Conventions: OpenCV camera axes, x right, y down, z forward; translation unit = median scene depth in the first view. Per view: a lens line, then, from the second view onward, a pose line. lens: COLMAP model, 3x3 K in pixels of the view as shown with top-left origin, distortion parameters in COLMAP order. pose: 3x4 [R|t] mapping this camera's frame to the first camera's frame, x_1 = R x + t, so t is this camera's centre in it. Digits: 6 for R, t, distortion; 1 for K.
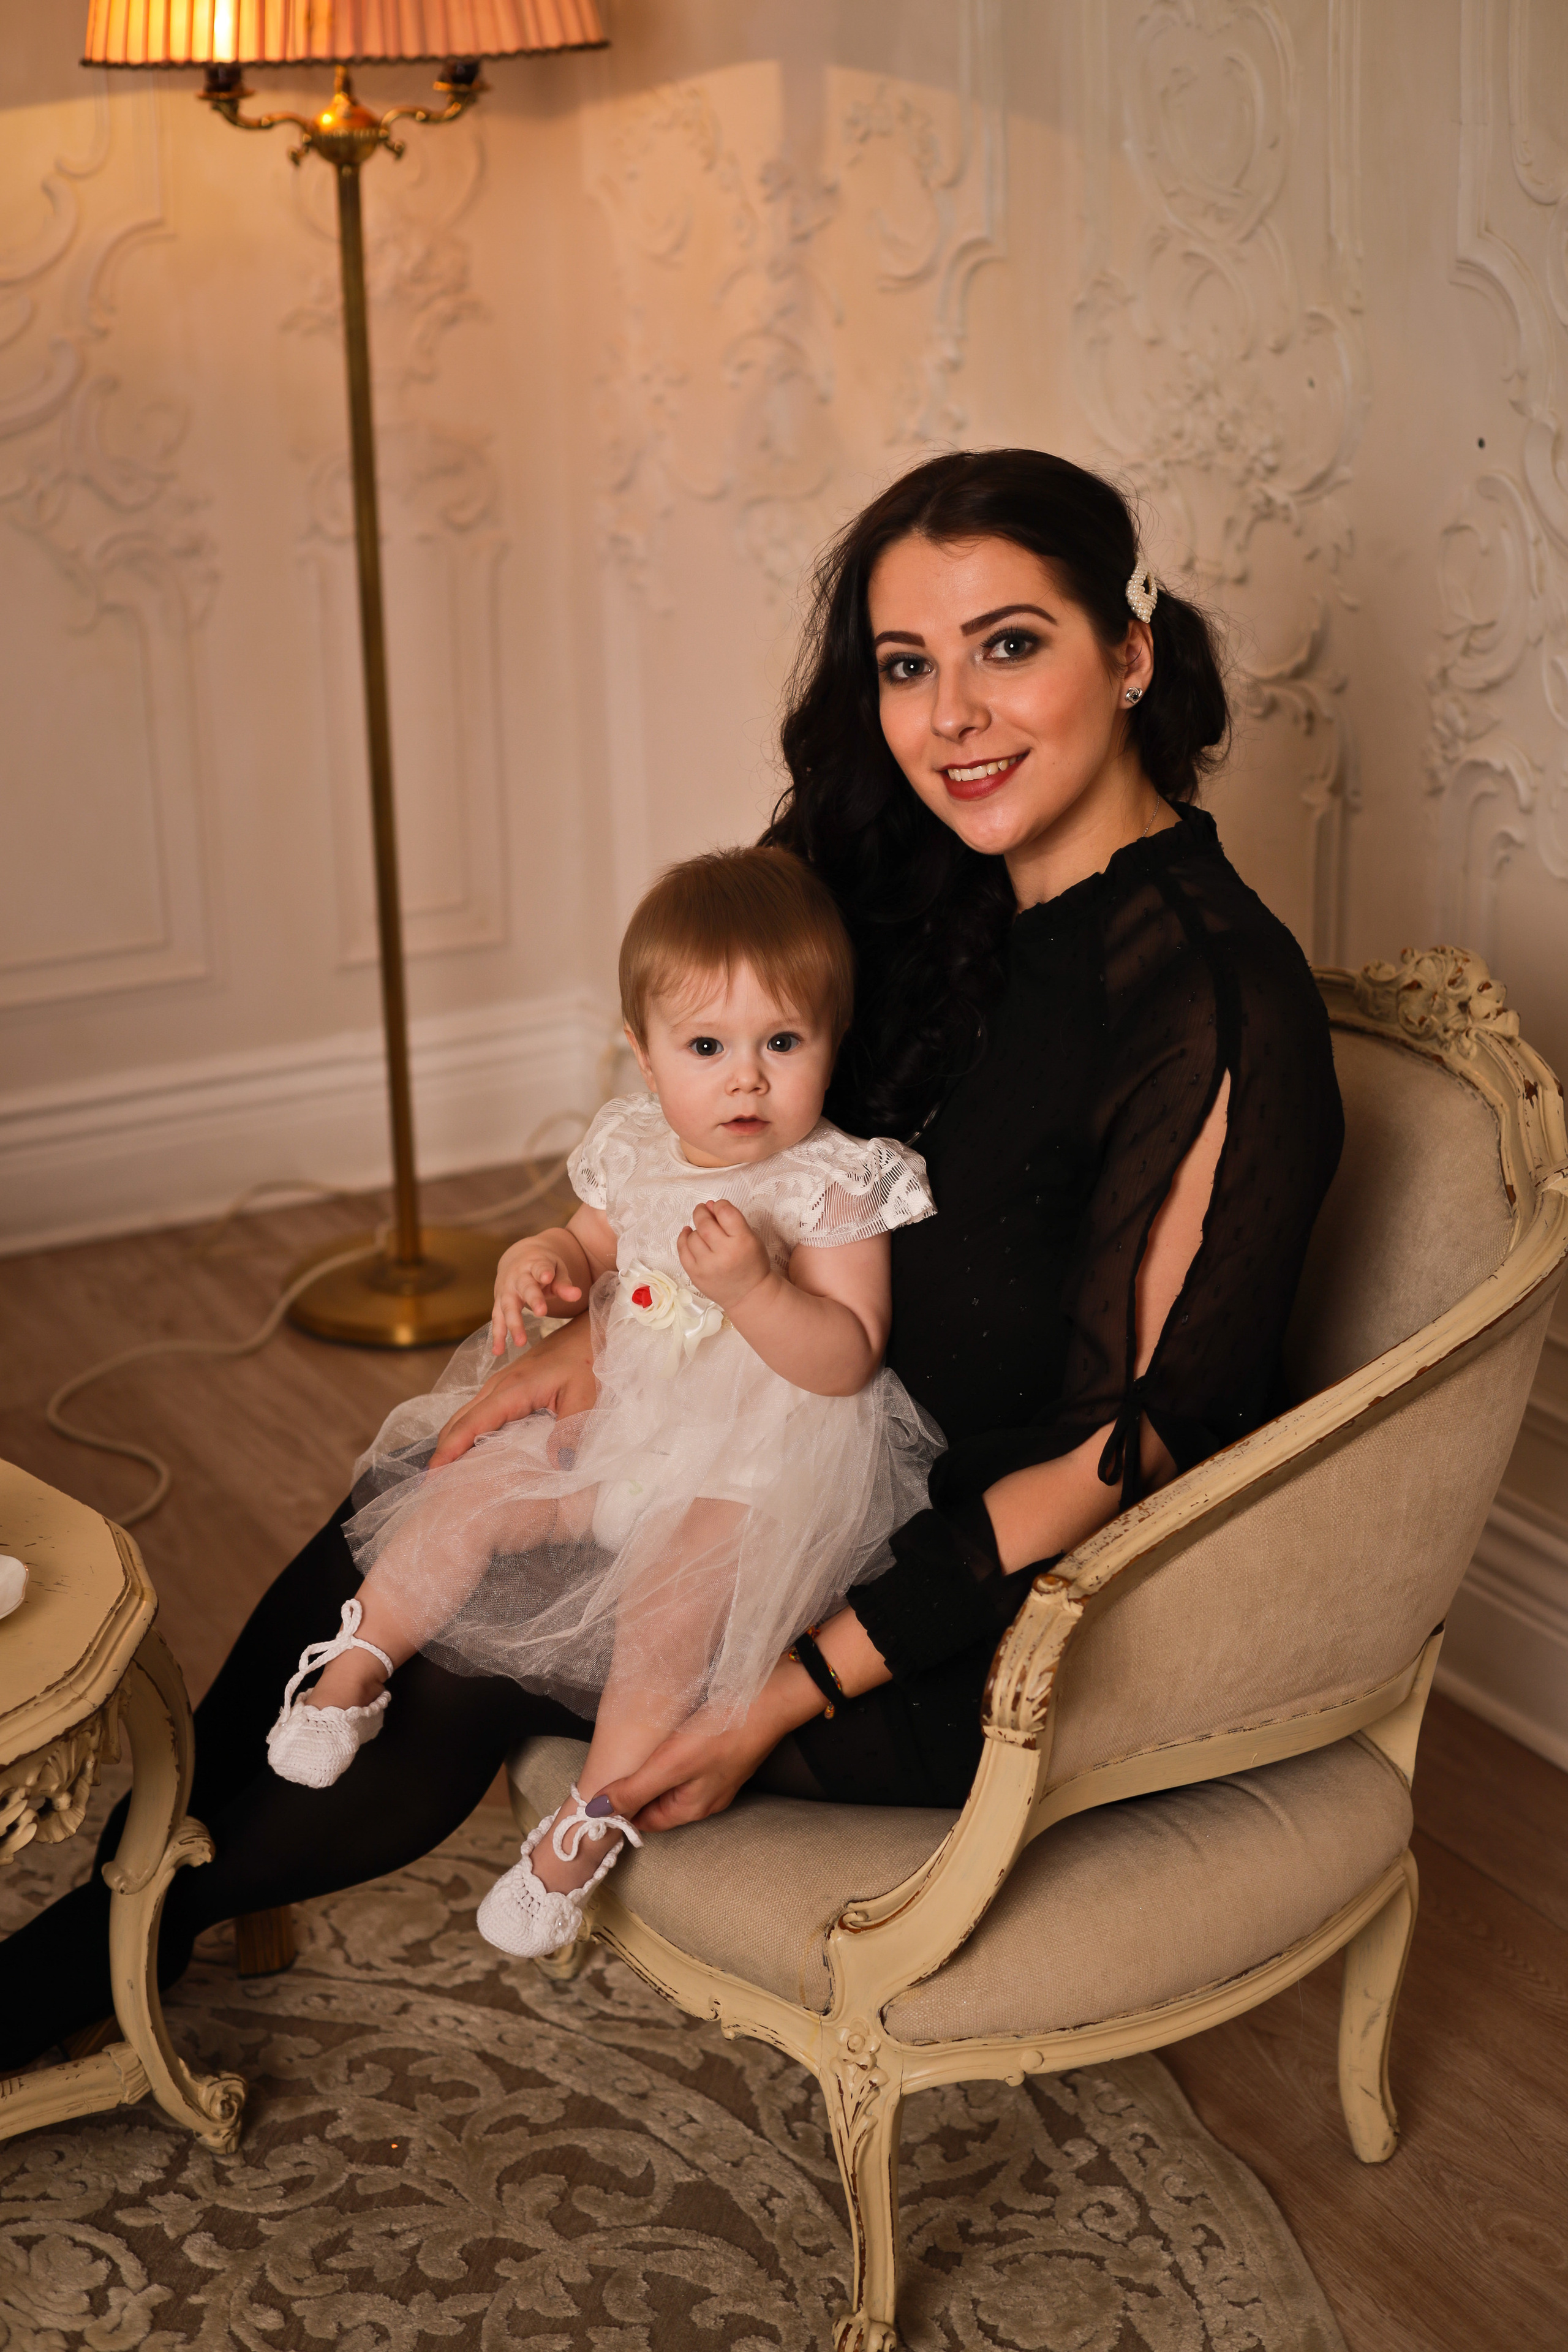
lens RADIAL K [[3293.7, 0, 784.0], [0, 3293.7, 1176.0], [0, 0, 1]] dist [-0.419931, 0.706751]
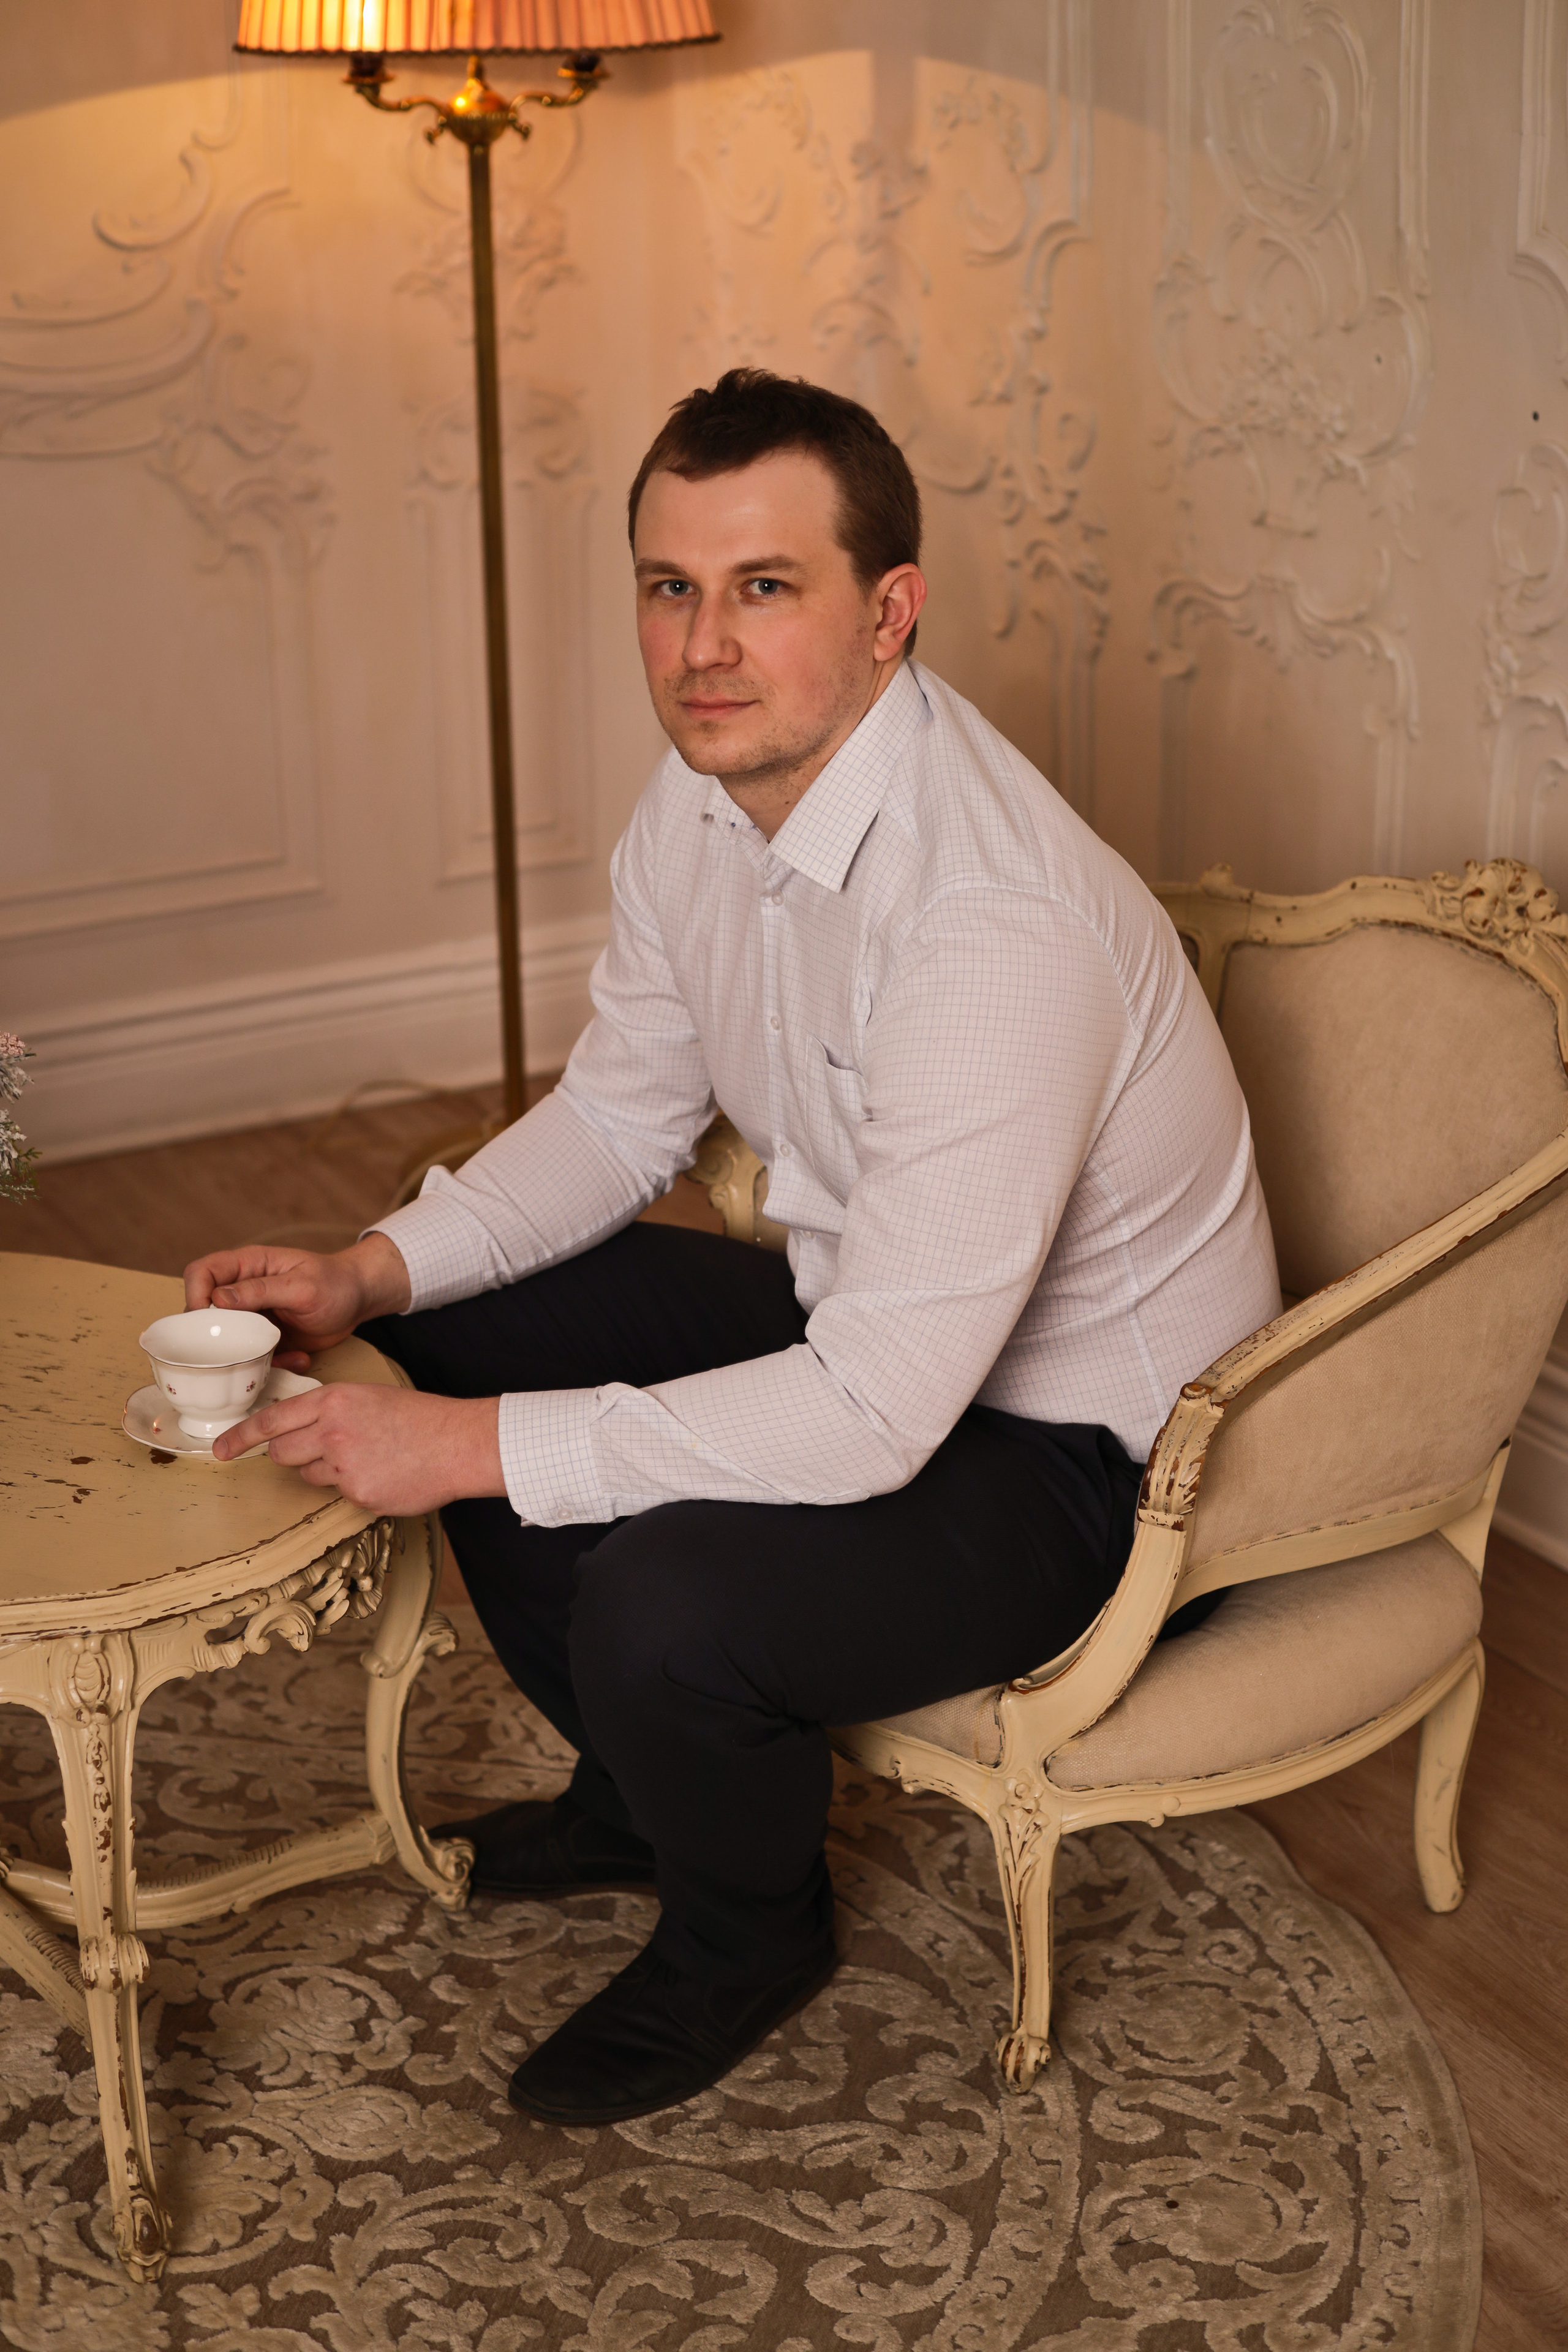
lens RADIAL K [[3241.6, 0, 784.0], [0, 3241.6, 1176.0], [0, 0, 1]] dist [-0.390657, 0.643021]
pose [[0.999948, -0.000044, 0.010199, -0.056219], [-0.000196, 0.999722, 0.023558, 0.013822], [-0.010198, -0.023559, 0.999670, -0.111509]]
